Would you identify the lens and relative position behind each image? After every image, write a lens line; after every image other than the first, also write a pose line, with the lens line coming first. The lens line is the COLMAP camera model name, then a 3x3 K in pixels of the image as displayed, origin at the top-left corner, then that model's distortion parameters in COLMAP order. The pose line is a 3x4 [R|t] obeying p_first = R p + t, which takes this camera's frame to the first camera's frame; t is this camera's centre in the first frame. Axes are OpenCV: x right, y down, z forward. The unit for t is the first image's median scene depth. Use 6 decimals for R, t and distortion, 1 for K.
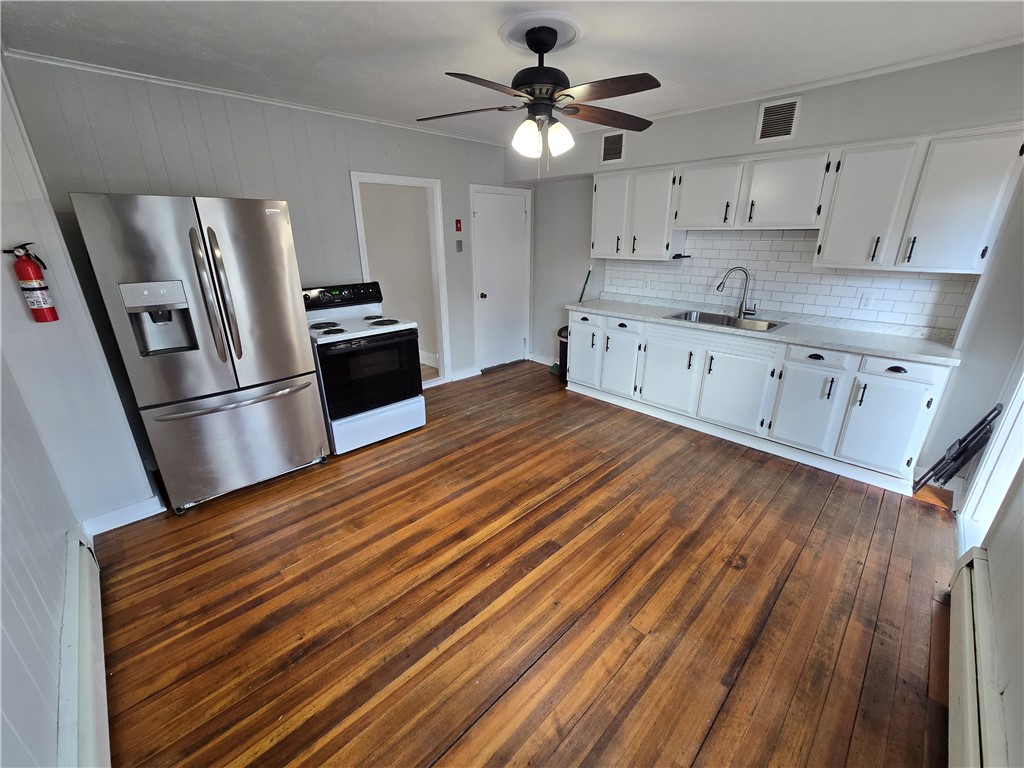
lens RADIAL K [[417.5, 0, 516.9], [0, 417.5, 382.7], [0, 0, 1]] dist [-0.004210, -0.000415]
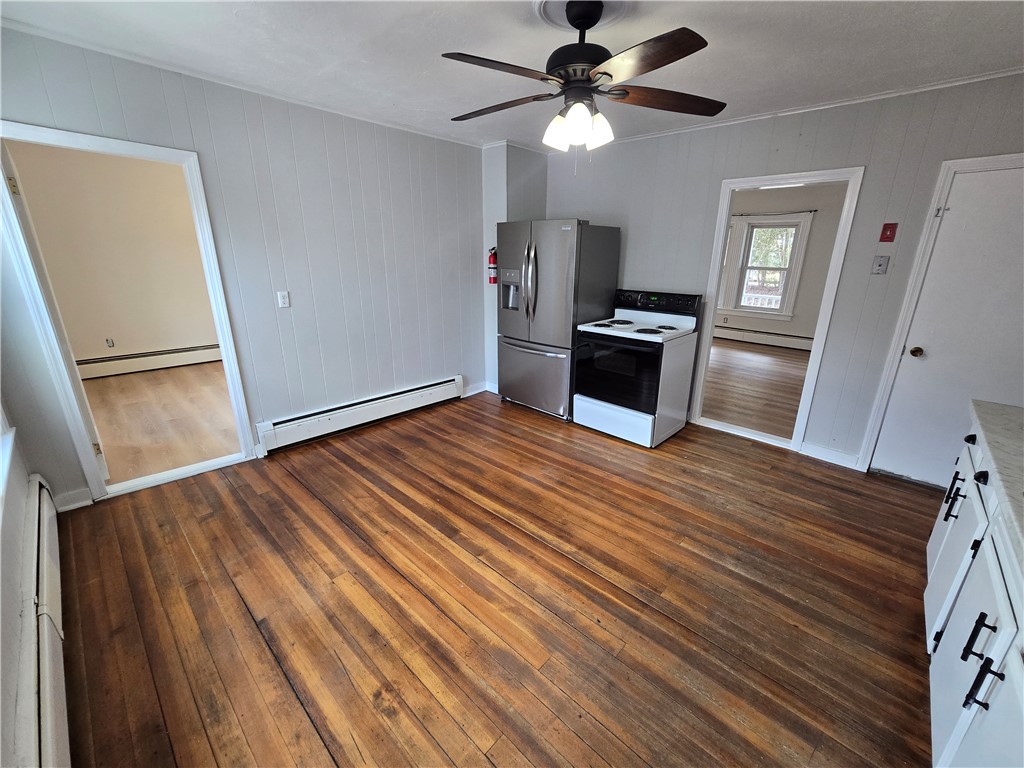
lens RADIAL K [[417.5, 0, 518.4], [0, 417.5, 384.6], [0, 0, 1]] dist [-0.004210, -0.000415]
pose [[0.045035, 0.310322, -0.949564, 0.966949], [-0.346563, 0.896351, 0.276495, -0.290039], [0.936945, 0.316631, 0.147913, 0.873845]]
